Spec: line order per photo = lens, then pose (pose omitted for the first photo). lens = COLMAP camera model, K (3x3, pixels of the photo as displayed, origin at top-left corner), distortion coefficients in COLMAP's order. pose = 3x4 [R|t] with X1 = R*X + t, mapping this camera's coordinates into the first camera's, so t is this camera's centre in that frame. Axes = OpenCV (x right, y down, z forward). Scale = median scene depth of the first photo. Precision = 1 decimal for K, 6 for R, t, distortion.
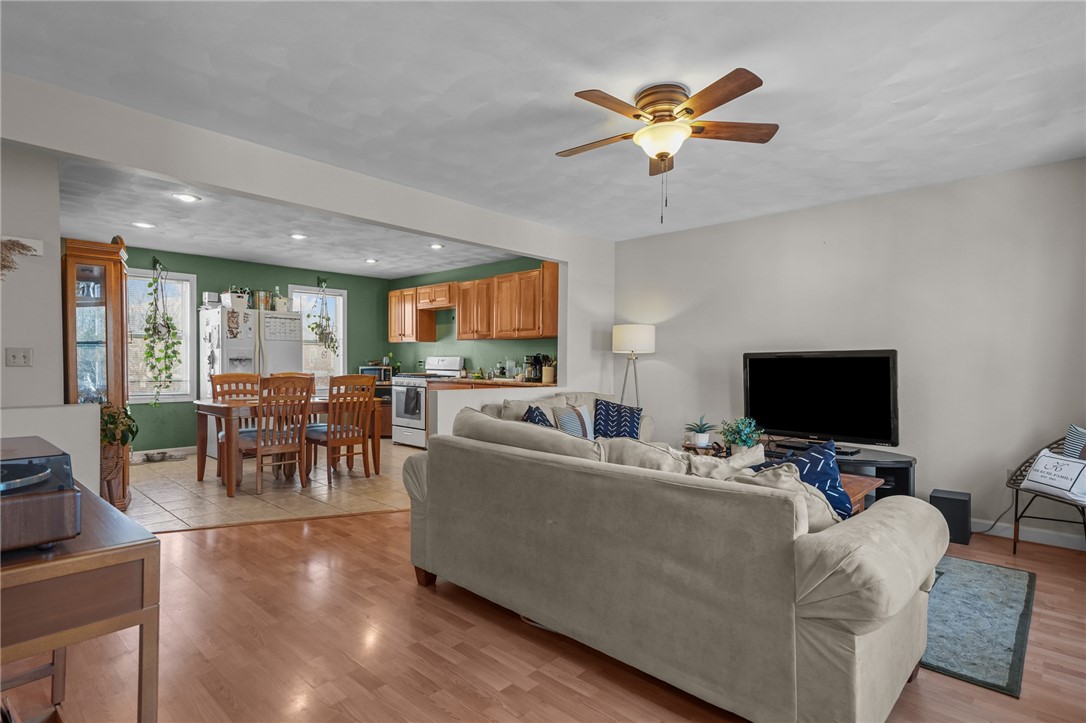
lens RADIAL K [[557.5, 0, 534.4], [0, 557.5, 370.6], [0, 0, 1]] dist [0.017863, -0.000131]
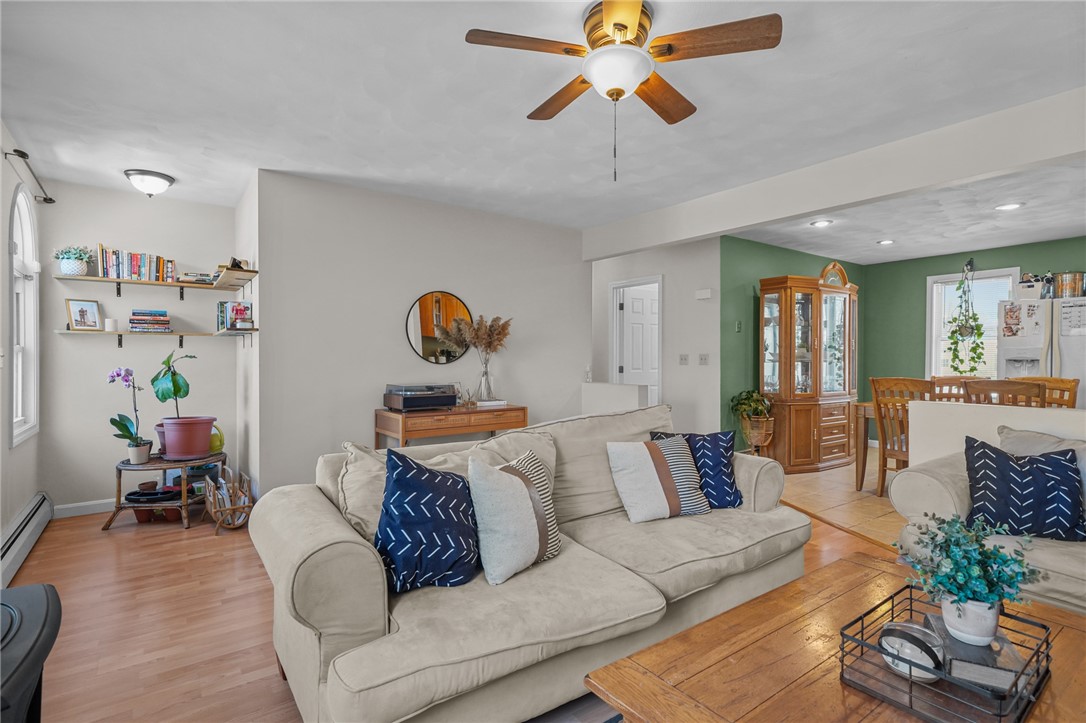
lens RADIAL K [[521.9, 0, 548.6], [0, 521.9, 362.4], [0, 0, 1]] dist [0.016428, 0.000135]
pose [[-0.163717, -0.000506, -0.986507, 0.345512], [-0.017611, 0.999842, 0.002410, -0.005924], [0.986350, 0.017768, -0.163700, 0.380057]]
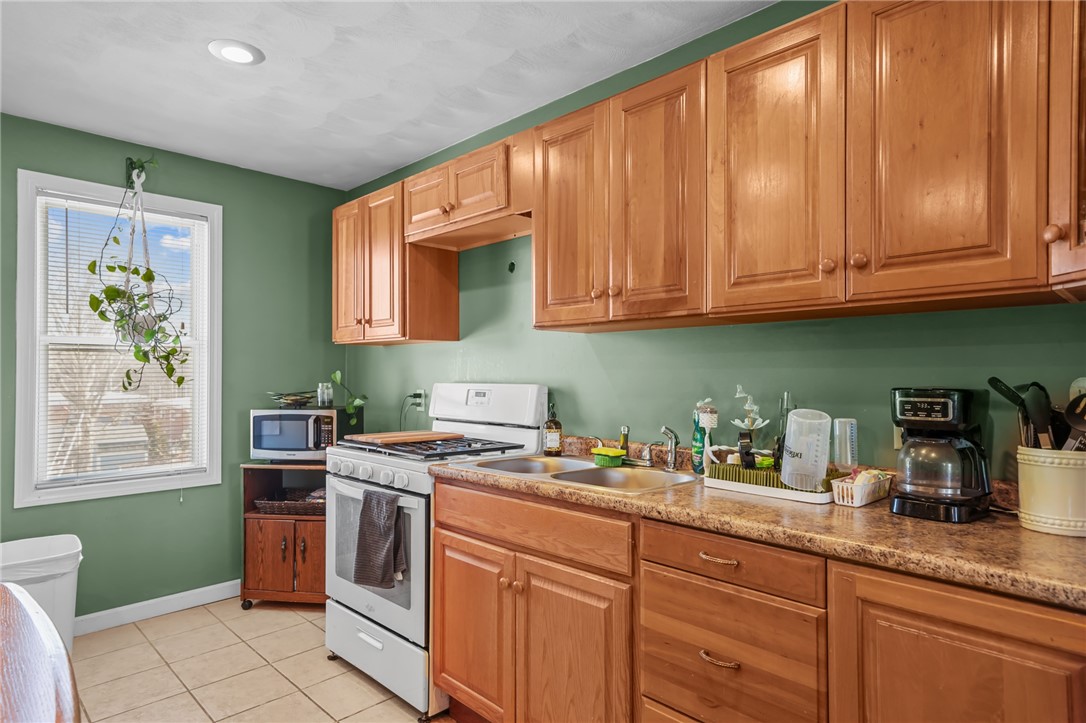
lens RADIAL K [[646.1, 0, 540.8], [0, 646.1, 368.5], [0, 0, 1]] dist [0.016713, 0.005973]
pose [[0.999491, -0.005863, -0.031359, -0.127135], [0.004989, 0.999599, -0.027870, -0.025026], [0.031510, 0.027700, 0.999120, 0.674362]]
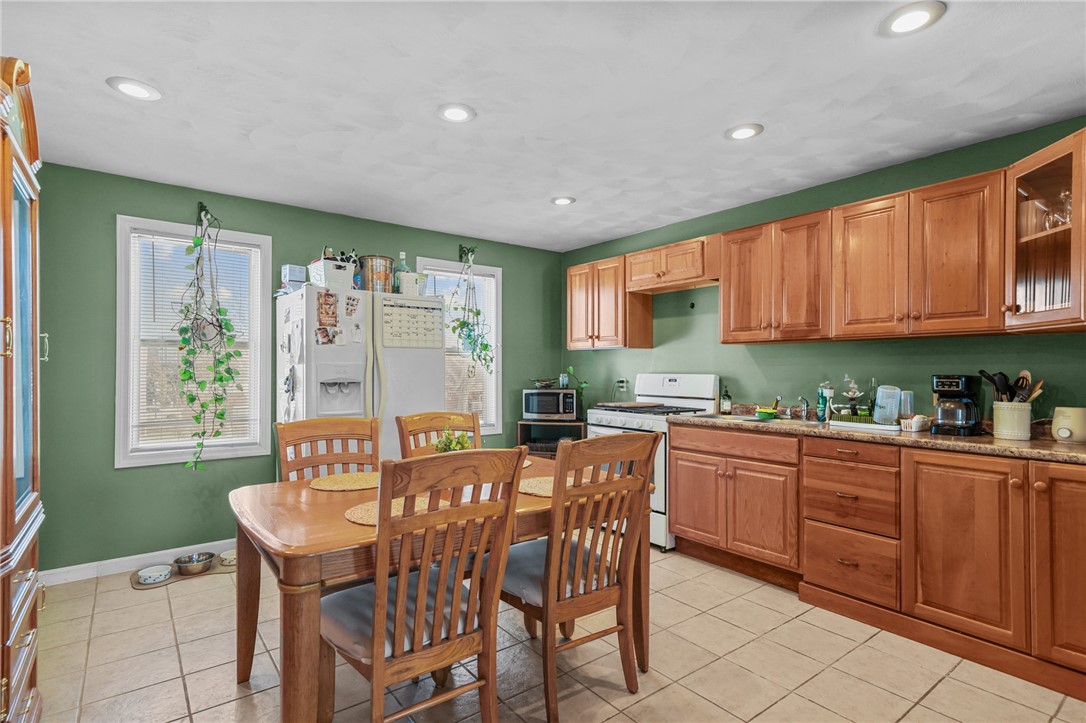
lens RADIAL K [[557.5, 0, 540.9], [0, 557.5, 369.0], [0, 0, 1]] dist [0.017863, -0.000131]
pose [[0.987832, -0.005341, -0.155432, -0.229284], [0.002491, 0.999825, -0.018525, -0.021580], [0.155504, 0.017913, 0.987673, 0.456557]]
